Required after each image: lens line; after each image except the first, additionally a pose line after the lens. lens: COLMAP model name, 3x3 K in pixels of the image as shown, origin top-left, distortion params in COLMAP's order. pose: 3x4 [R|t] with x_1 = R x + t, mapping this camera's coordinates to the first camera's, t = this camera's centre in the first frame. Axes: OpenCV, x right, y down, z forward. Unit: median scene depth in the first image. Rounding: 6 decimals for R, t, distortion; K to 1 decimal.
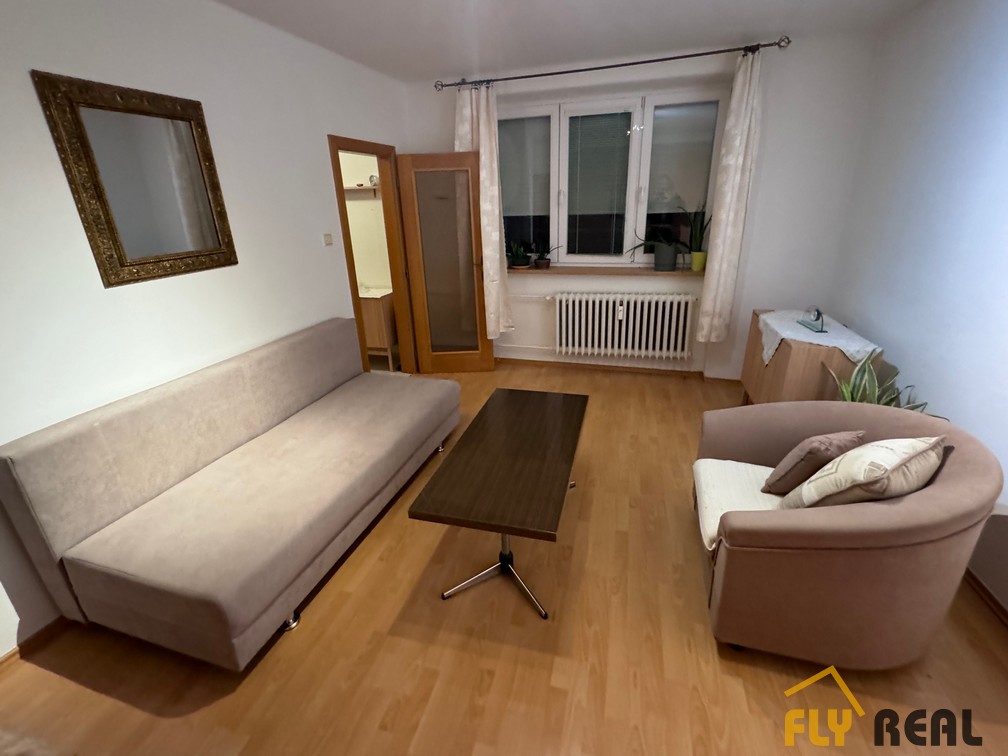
lens RADIAL K [[461.6, 0, 503.3], [0, 461.6, 373.9], [0, 0, 1]] dist [0.003471, -0.002657]
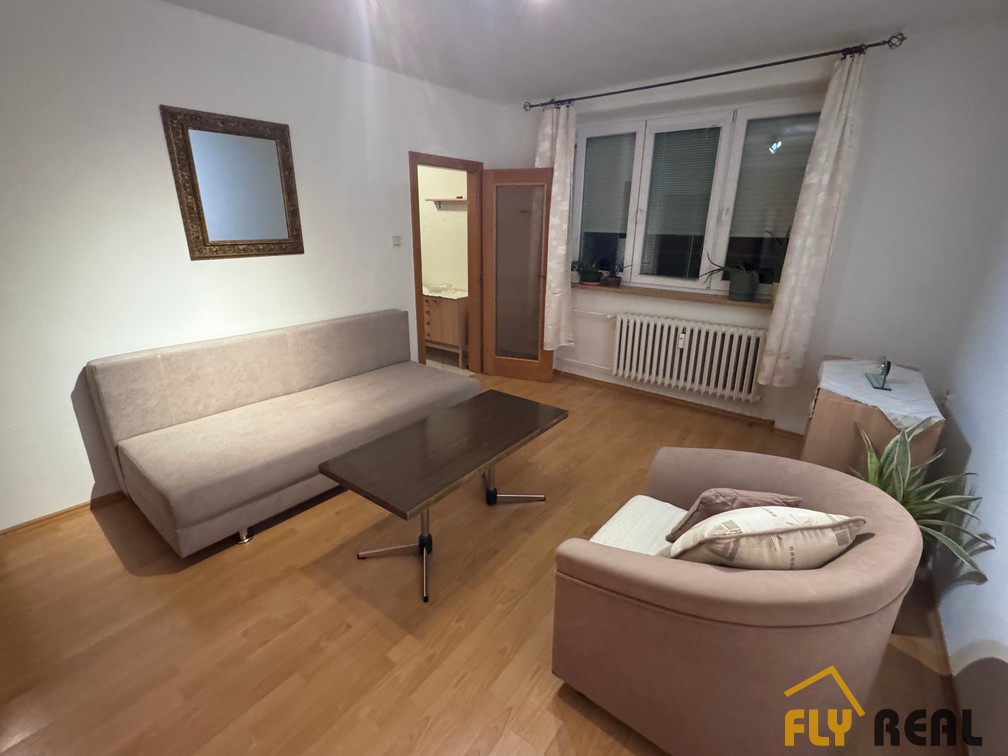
lens RADIAL K [[461.6, 0, 500.6], [0, 461.6, 373.3], [0, 0, 1]] dist [0.003471, -0.002657]
pose [[0.930042, 0.155083, -0.333122, 0.380189], [-0.167982, 0.985738, -0.010084, 0.002356], [0.326808, 0.065337, 0.942830, 0.028118]]
